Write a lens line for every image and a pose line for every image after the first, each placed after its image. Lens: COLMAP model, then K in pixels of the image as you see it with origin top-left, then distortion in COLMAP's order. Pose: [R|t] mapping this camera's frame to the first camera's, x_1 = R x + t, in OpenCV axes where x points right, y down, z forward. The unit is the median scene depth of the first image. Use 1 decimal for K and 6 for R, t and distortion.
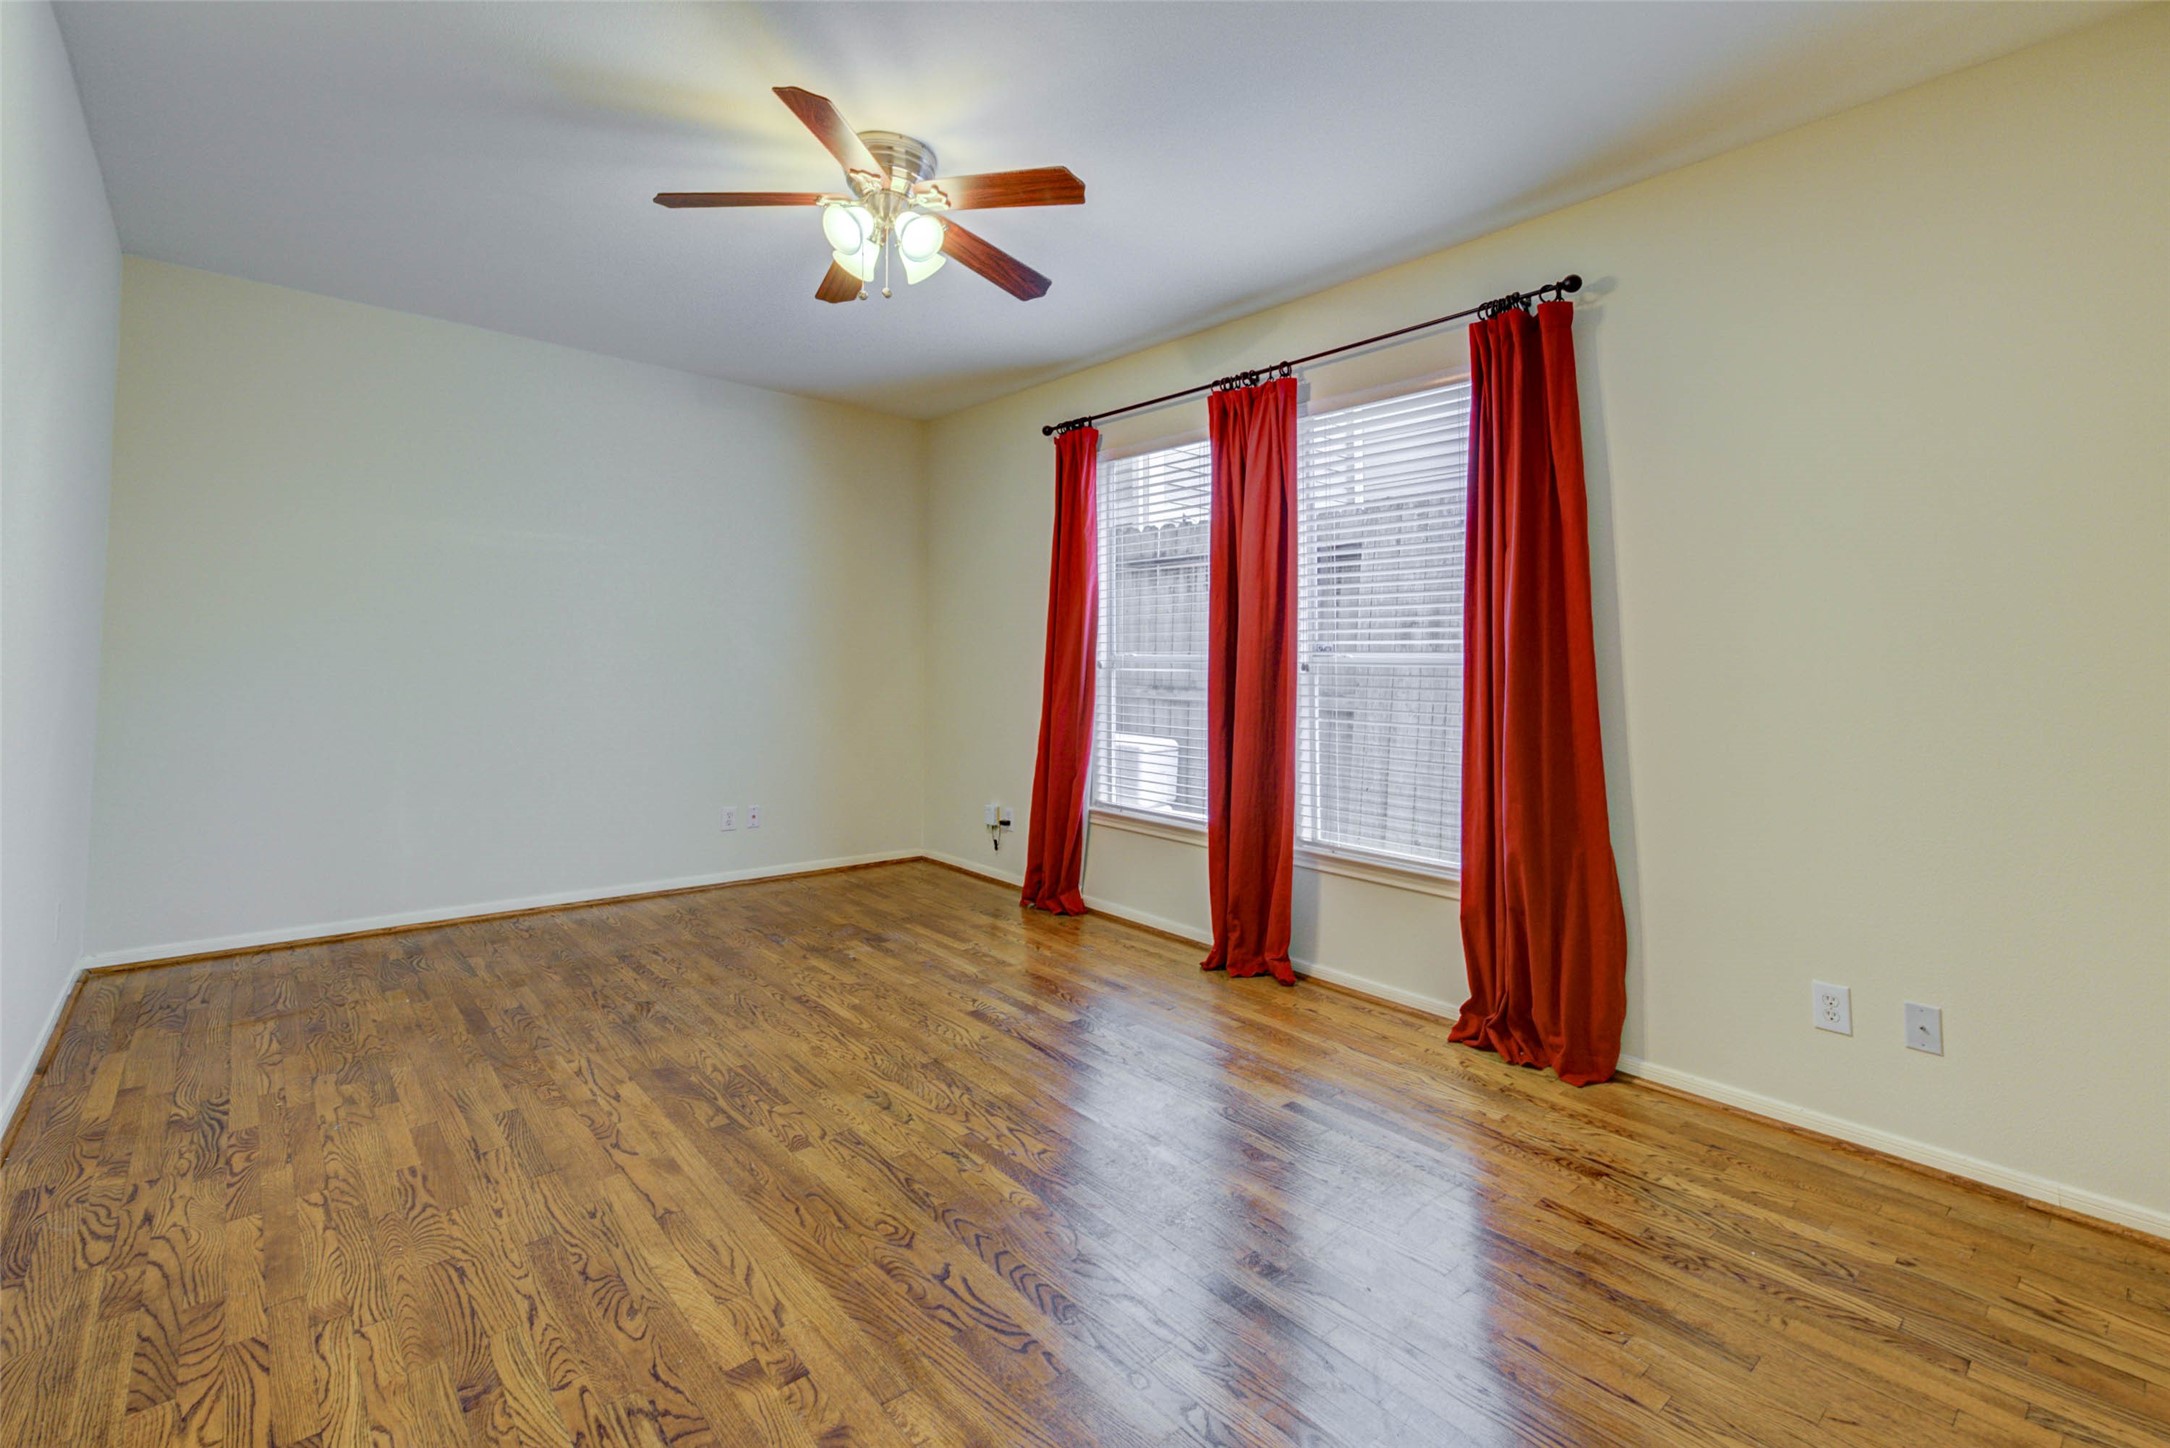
lens RADIAL K [[927.2, 0, 1090.7], [0, 927.2, 627.7], [0, 0, 1]] dist [0.023184, -0.008758]
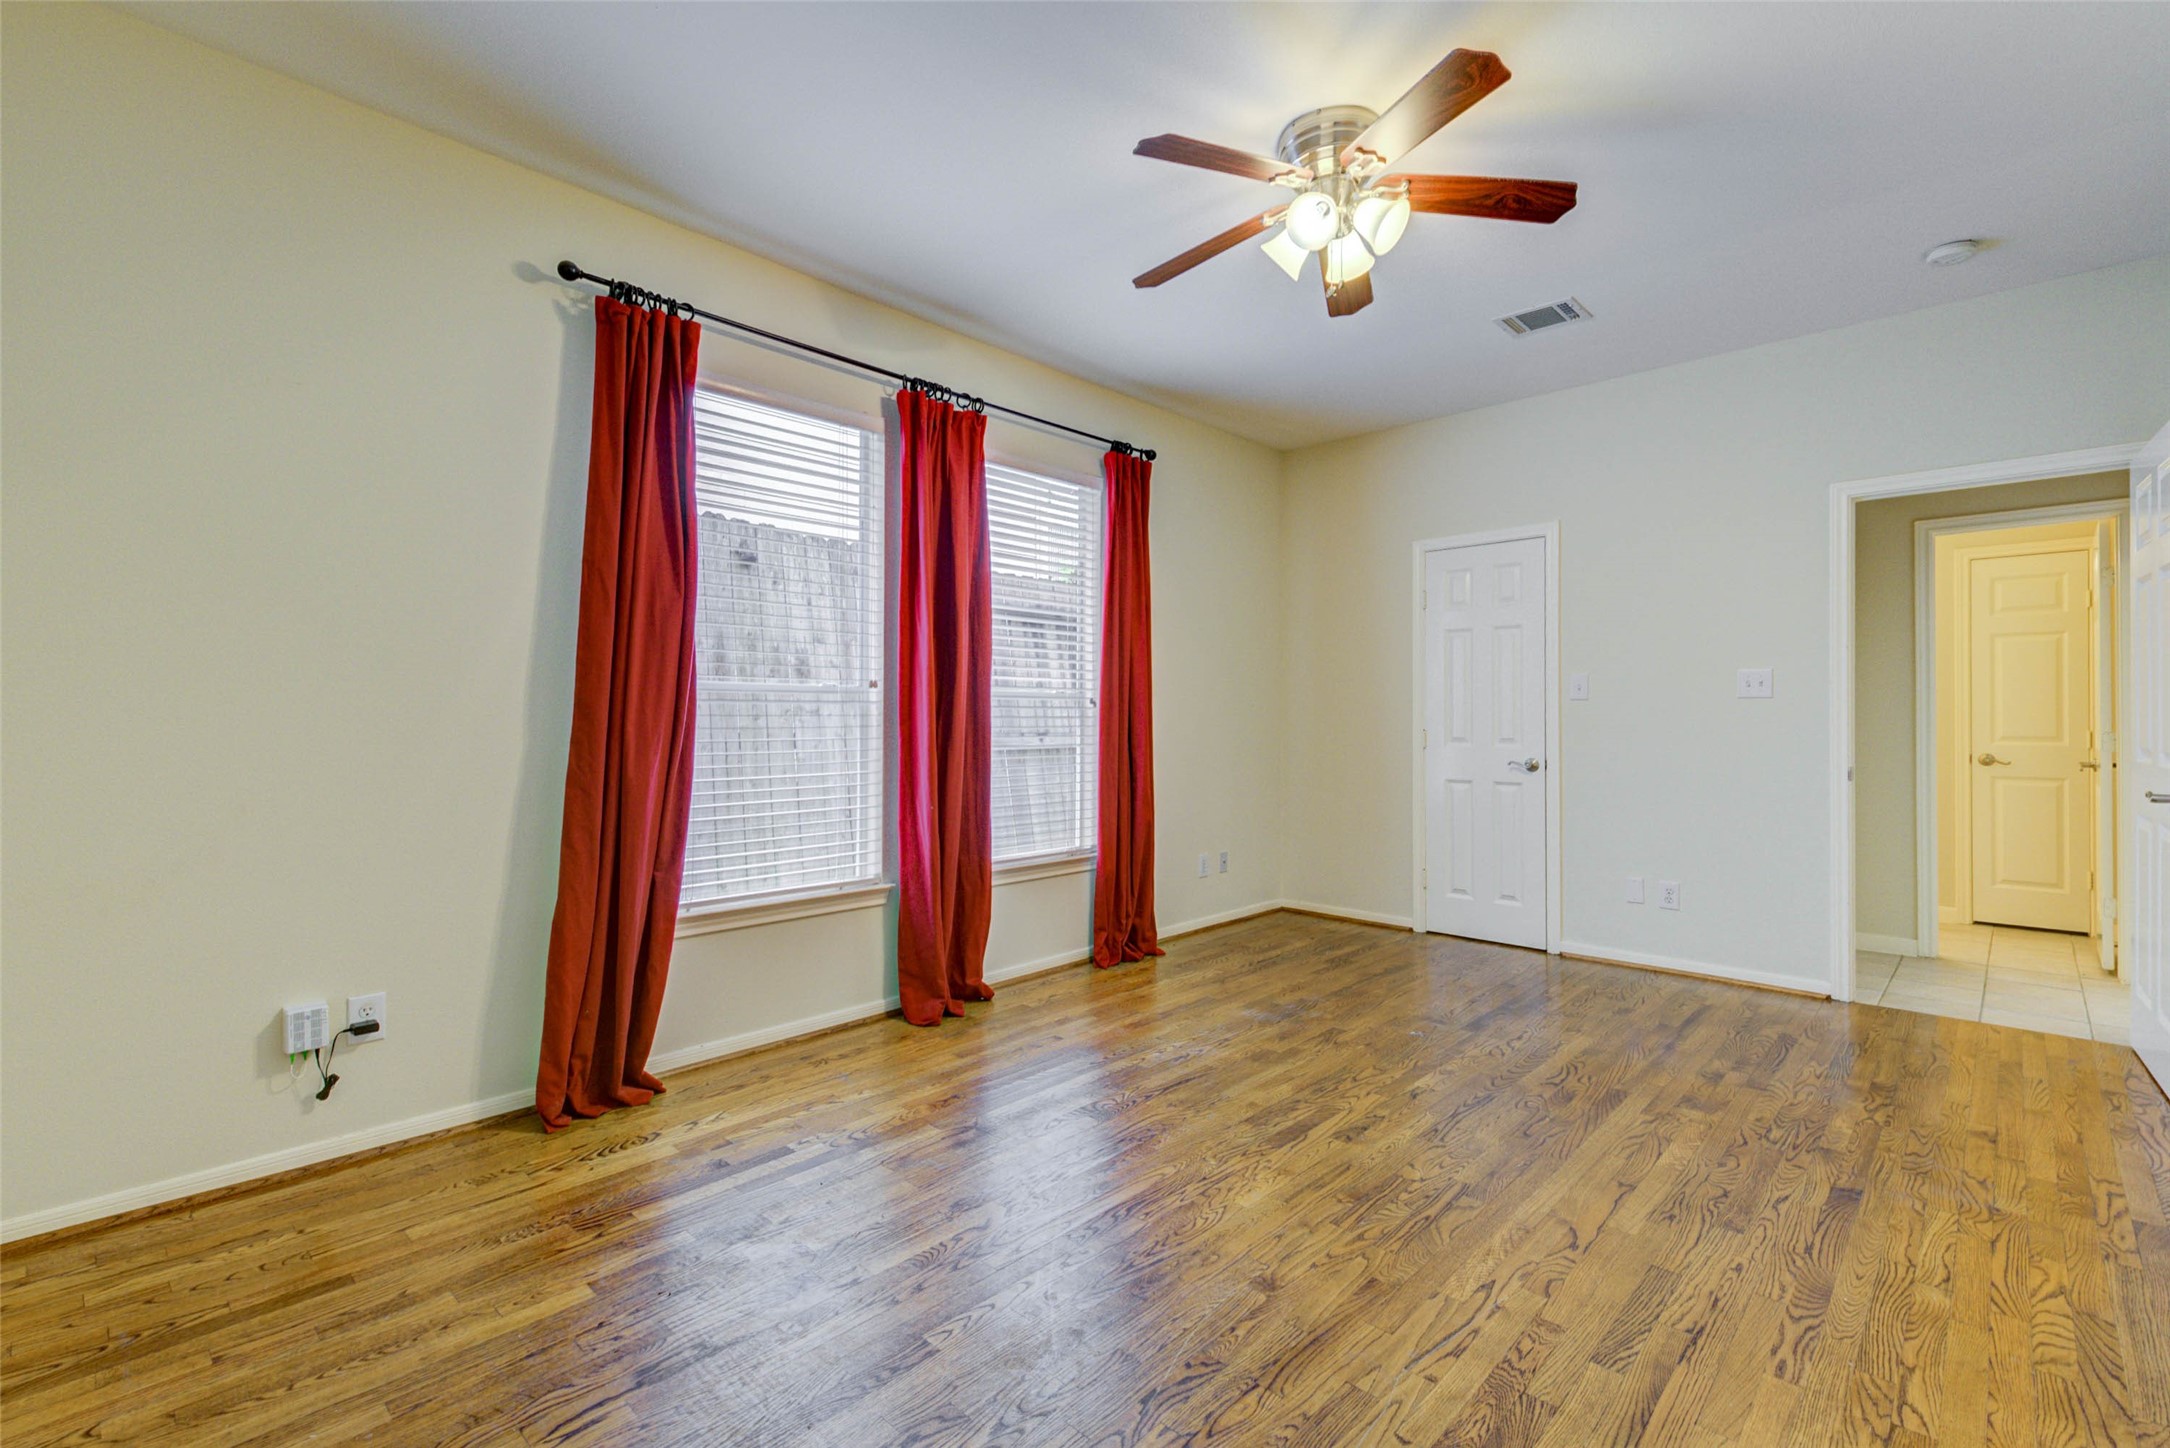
lens RADIAL K [[952.6, 0, 1080.3], [0, 952.6, 705.0], [0, 0, 1]] dist [0.025895, -0.009314]
pose [[-0.068350, -0.006046, 0.997643, -1.230448], [-0.045385, 0.998965, 0.002945, 0.058837], [-0.996629, -0.045077, -0.068554, 1.385015]]
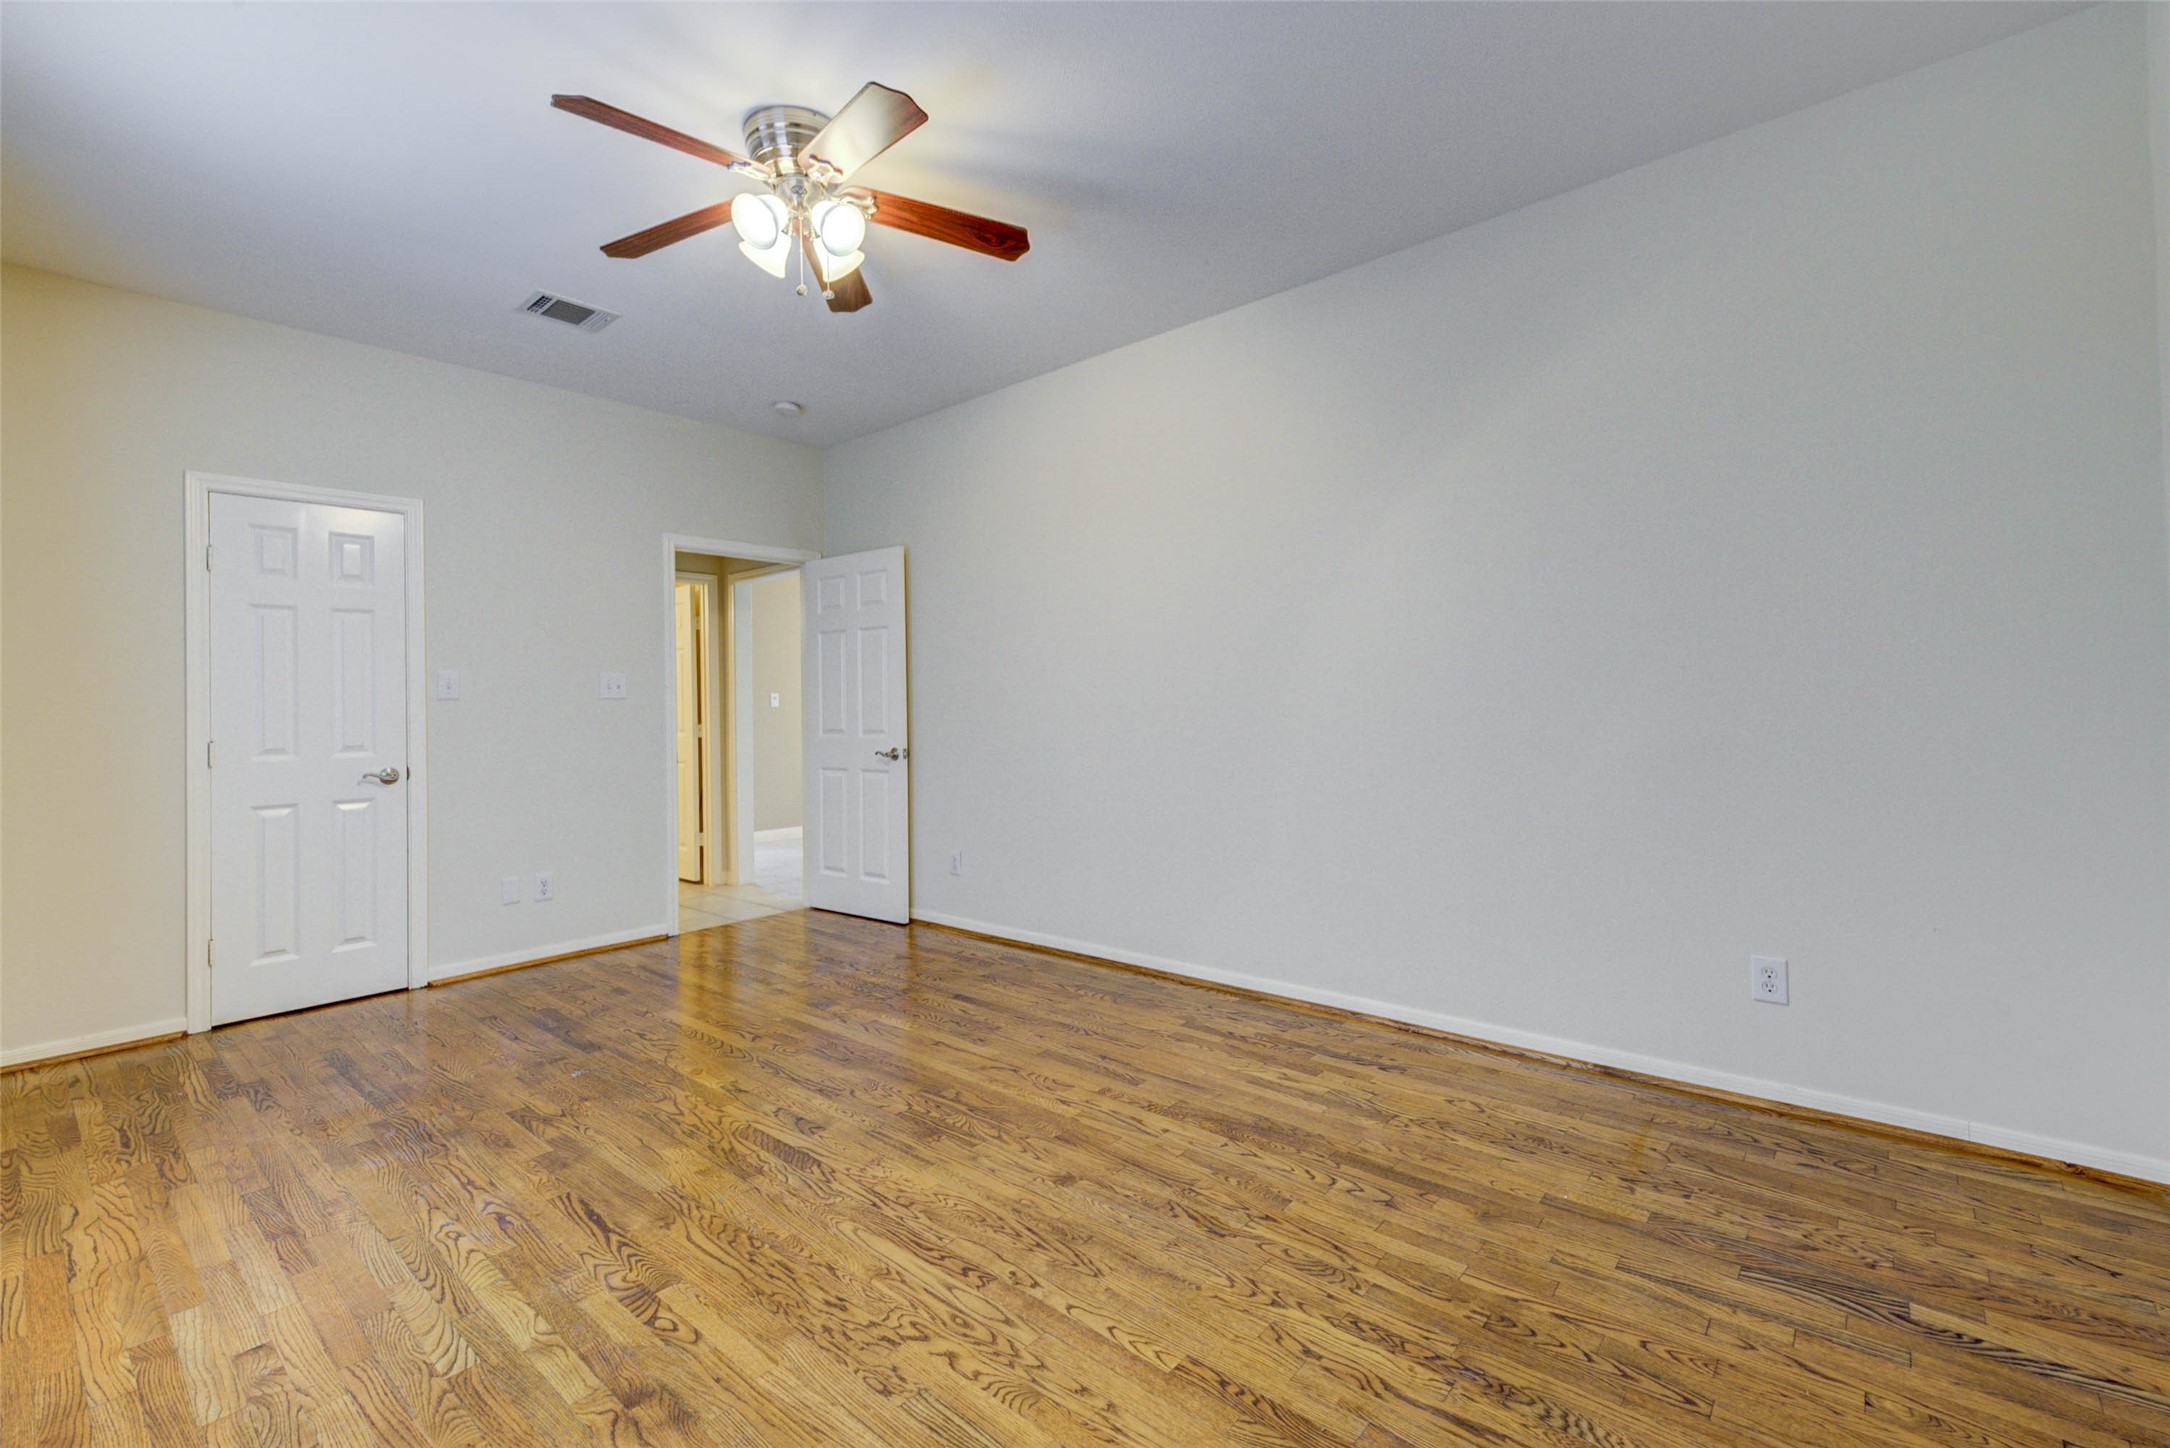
lens RADIAL K [[952.6, 0, 1080.3], [0, 952.6, 705.0], [0, 0, 1]] dist [0.025895, -0.009314]
pose [[-0.992612, 0.000151, -0.121335, -0.393027], [0.006079, 0.998805, -0.048488, 0.107352], [0.121183, -0.048867, -0.991427, 2.085217]]
